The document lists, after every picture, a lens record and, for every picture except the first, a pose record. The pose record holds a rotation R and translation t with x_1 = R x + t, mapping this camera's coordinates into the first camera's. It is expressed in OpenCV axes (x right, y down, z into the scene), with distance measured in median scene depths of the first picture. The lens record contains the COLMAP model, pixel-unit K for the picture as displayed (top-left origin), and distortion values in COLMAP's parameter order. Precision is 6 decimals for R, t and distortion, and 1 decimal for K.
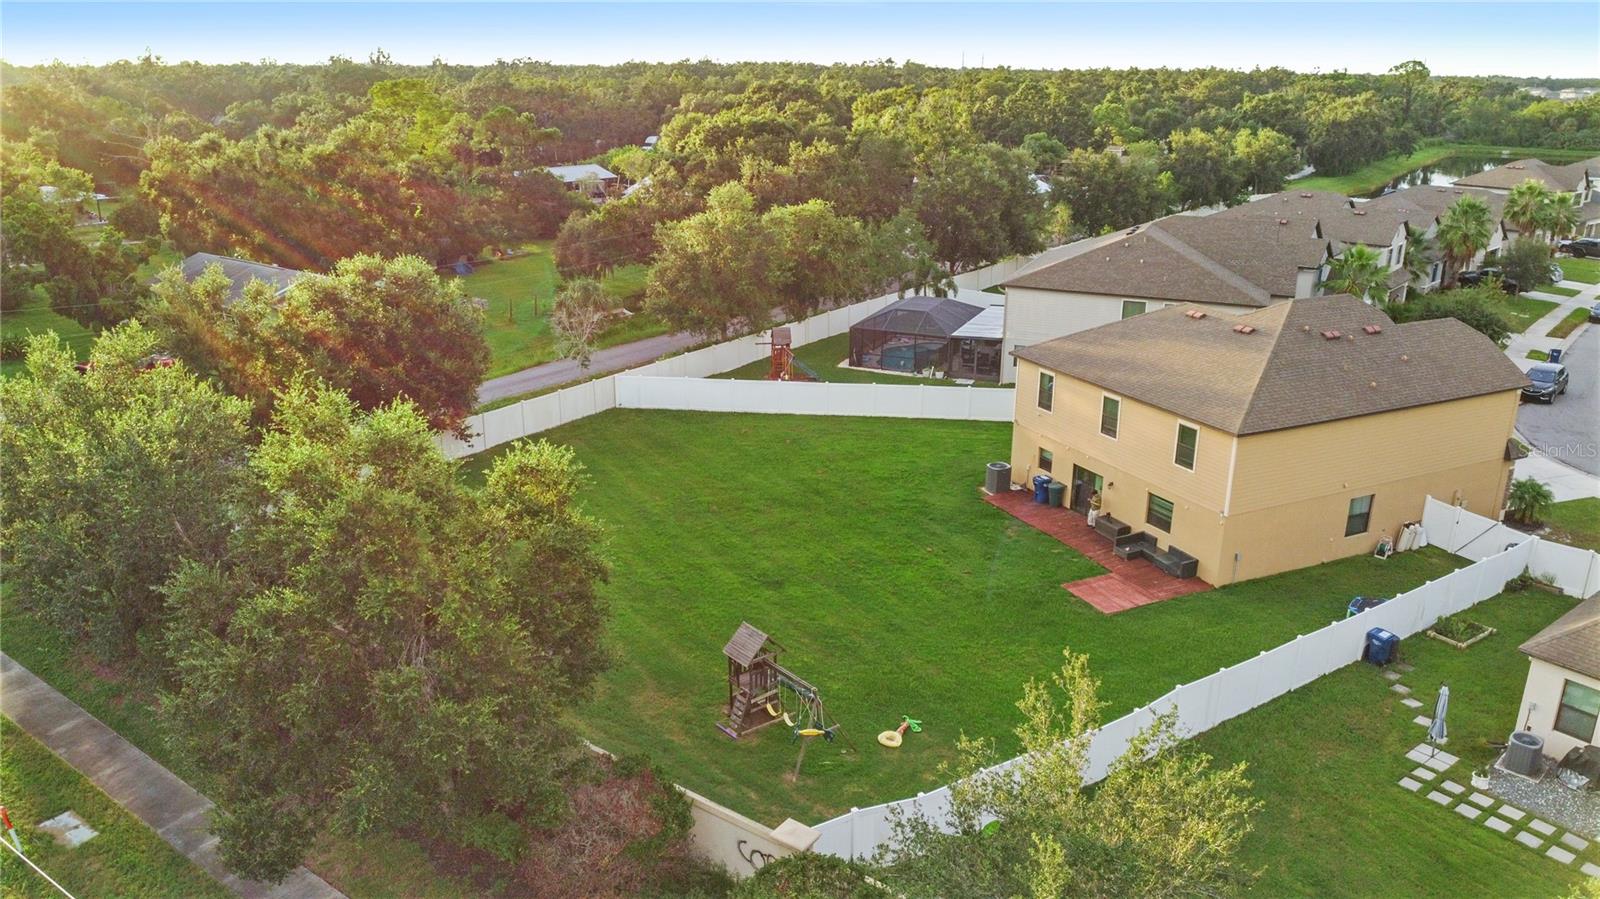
lens RADIAL K [[1167.9, 0, 794.5], [0, 1167.9, 456.1], [0, 0, 1]] dist [-0.041297, 0.009141]
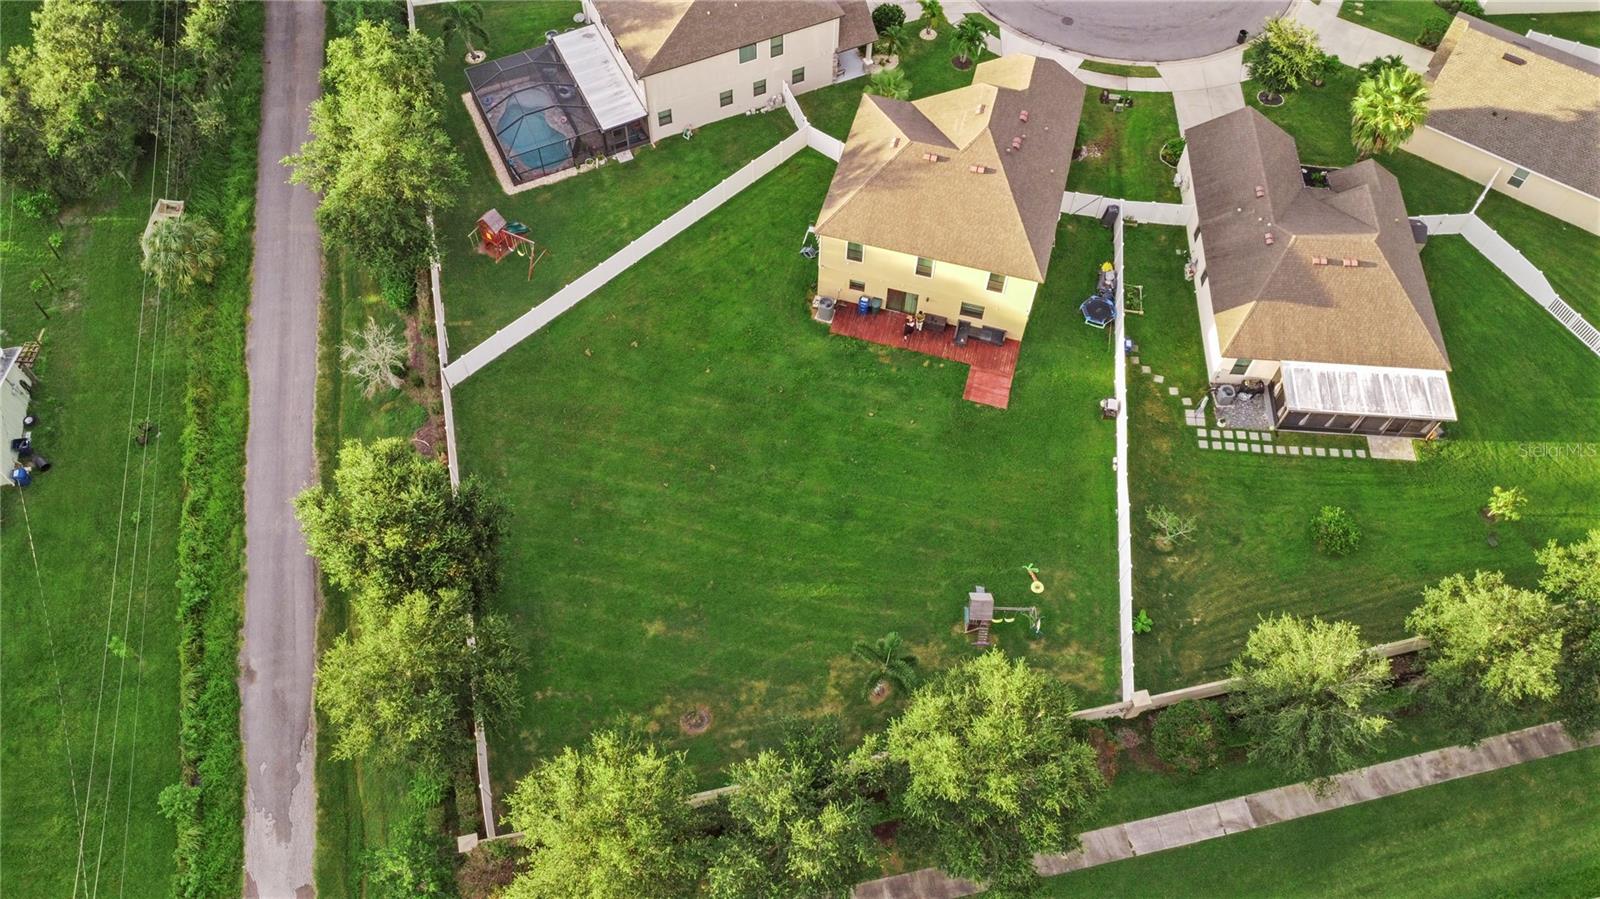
lens RADIAL K [[1167.9, 0, 793.8], [0, 1167.9, 448.9], [0, 0, 1]] dist [-0.041297, 0.009141]
pose [[0.668330, -0.634952, 0.387520, -0.786013], [0.239022, 0.676635, 0.696443, -1.345483], [-0.704417, -0.372828, 0.603983, 0.222585]]
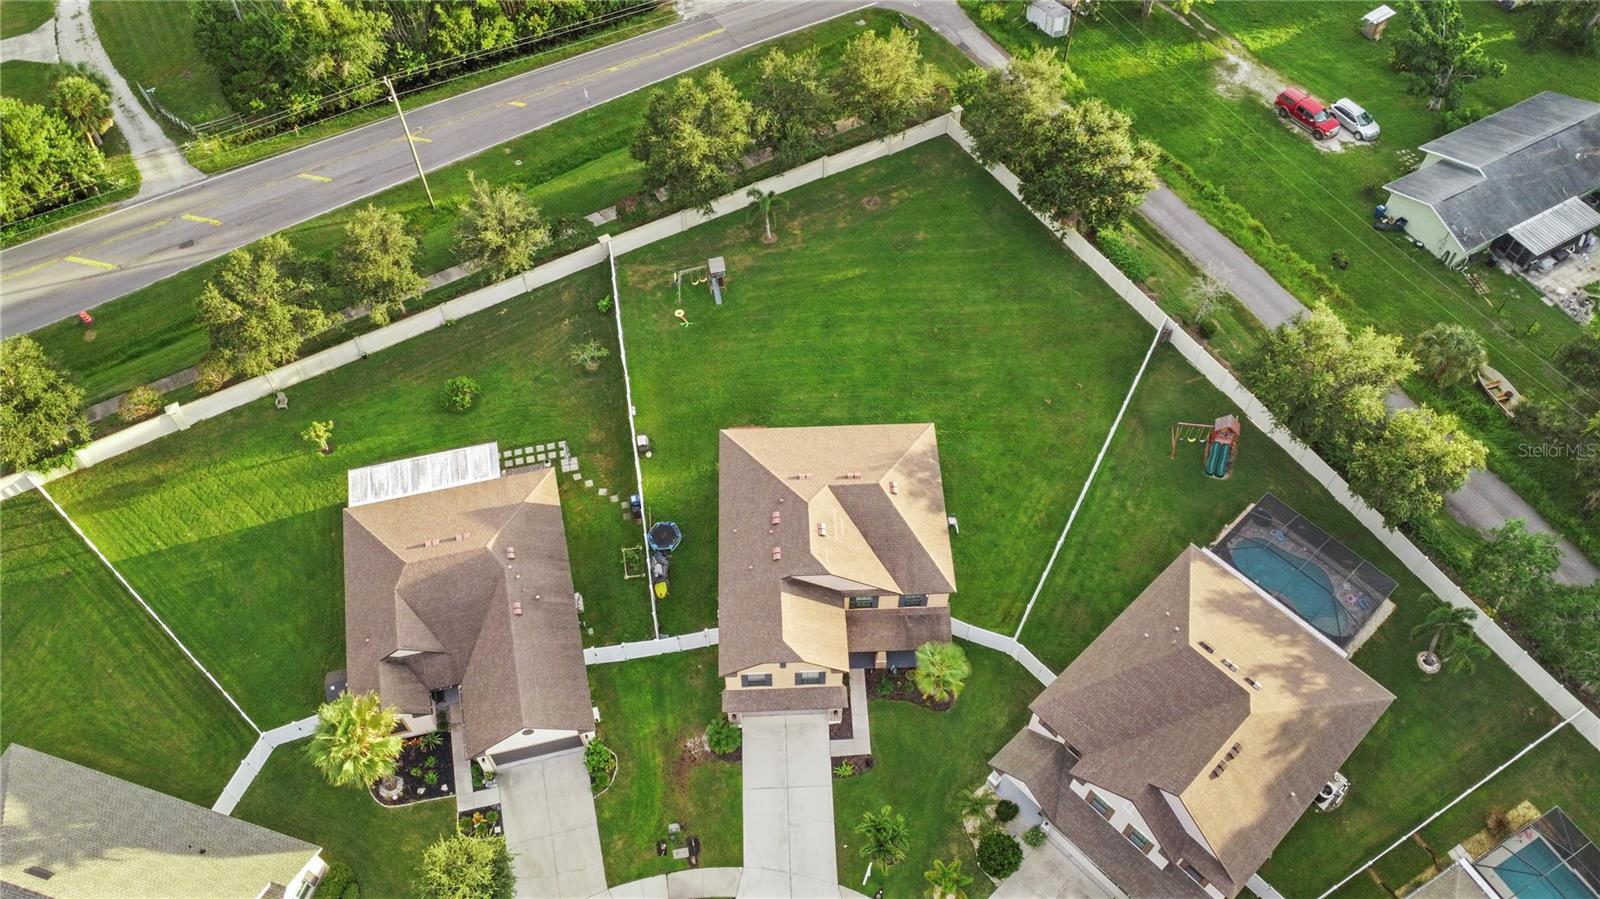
lens RADIAL K [[1167.9, 0, 796.6], [0, 1167.9, 455.2], [0, 0, 1]] dist [-0.041297, 0.009141]
pose [[-0.407827, 0.729287, -0.549380, 1.697031], [-0.295696, 0.463772, 0.835152, -1.937885], [0.863852, 0.503047, 0.026508, 1.343814]]
